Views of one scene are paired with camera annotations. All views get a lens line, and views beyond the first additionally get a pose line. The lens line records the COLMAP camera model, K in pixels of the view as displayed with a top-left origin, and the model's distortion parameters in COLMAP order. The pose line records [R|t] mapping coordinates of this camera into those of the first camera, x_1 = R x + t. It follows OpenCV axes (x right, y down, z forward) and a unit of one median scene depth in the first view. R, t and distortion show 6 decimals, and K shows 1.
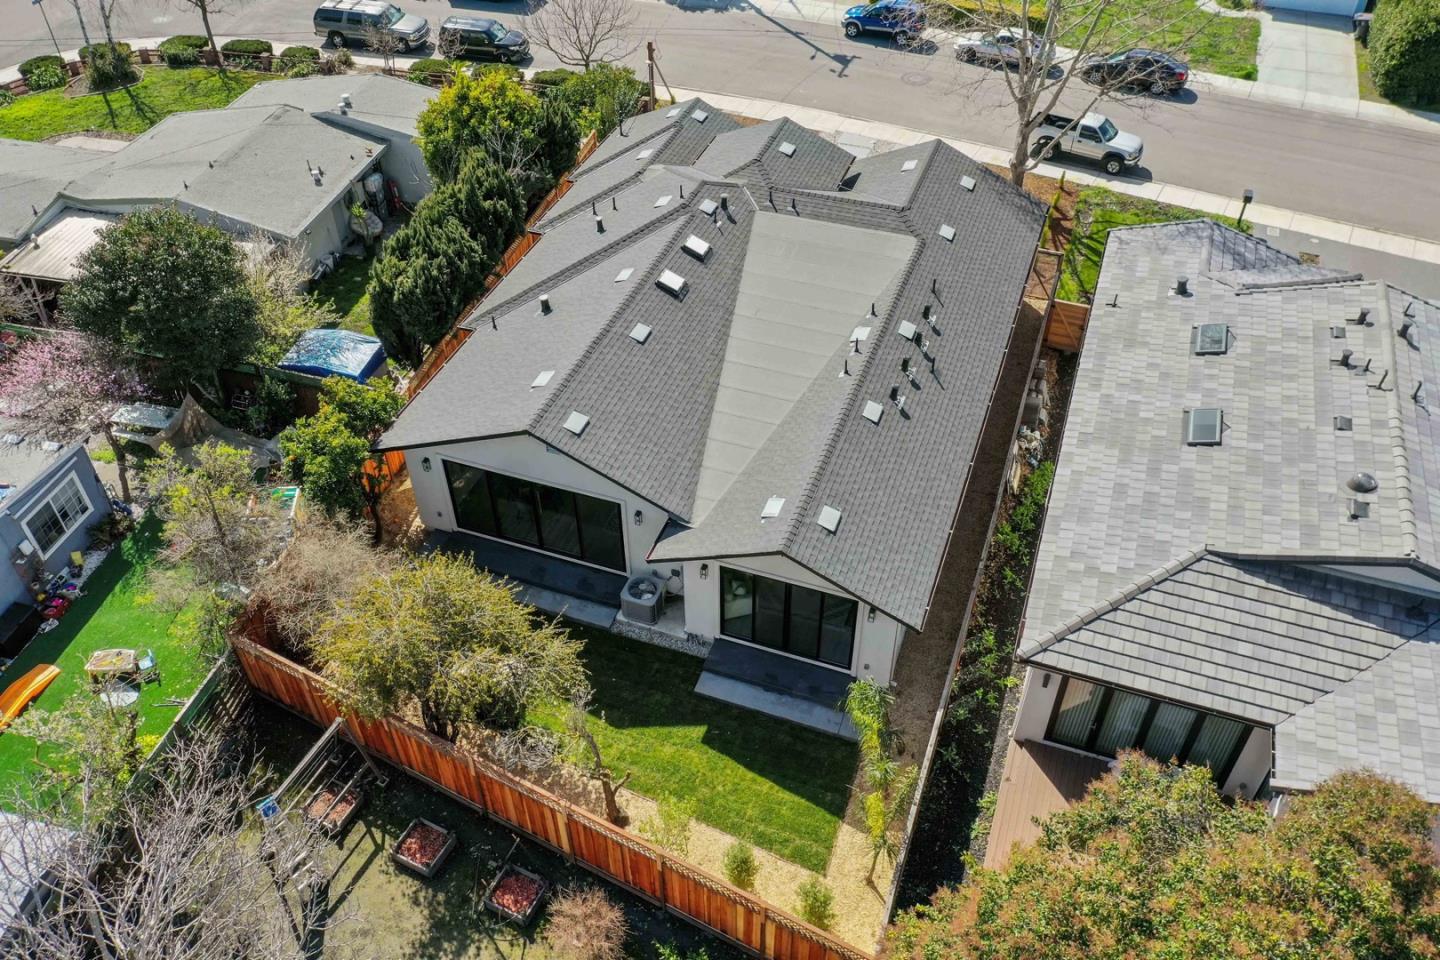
lens RADIAL K [[1129.7, 0, 723.1], [0, 1129.7, 475.7], [0, 0, 1]] dist [0.002887, -0.000879]
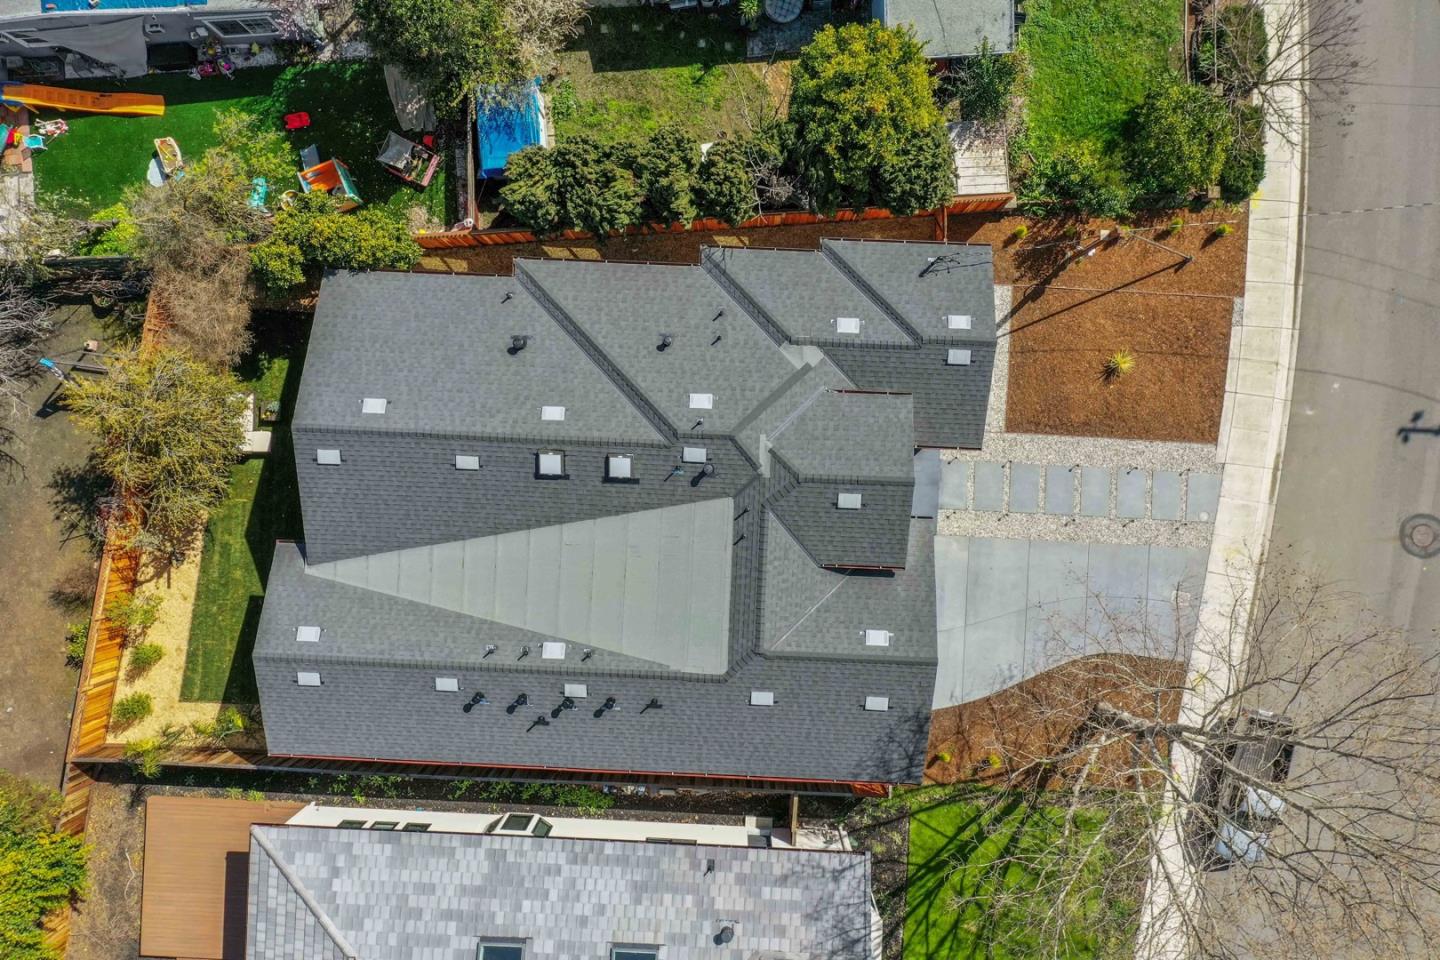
lens RADIAL K [[1129.7, 0, 723.1], [0, 1129.7, 475.7], [0, 0, 1]] dist [0.002887, -0.000879]
pose [[0.300027, 0.953811, 0.015128, -0.004015], [-0.635353, 0.187974, 0.748994, -1.085991], [0.711555, -0.234331, 0.662403, 0.457662]]
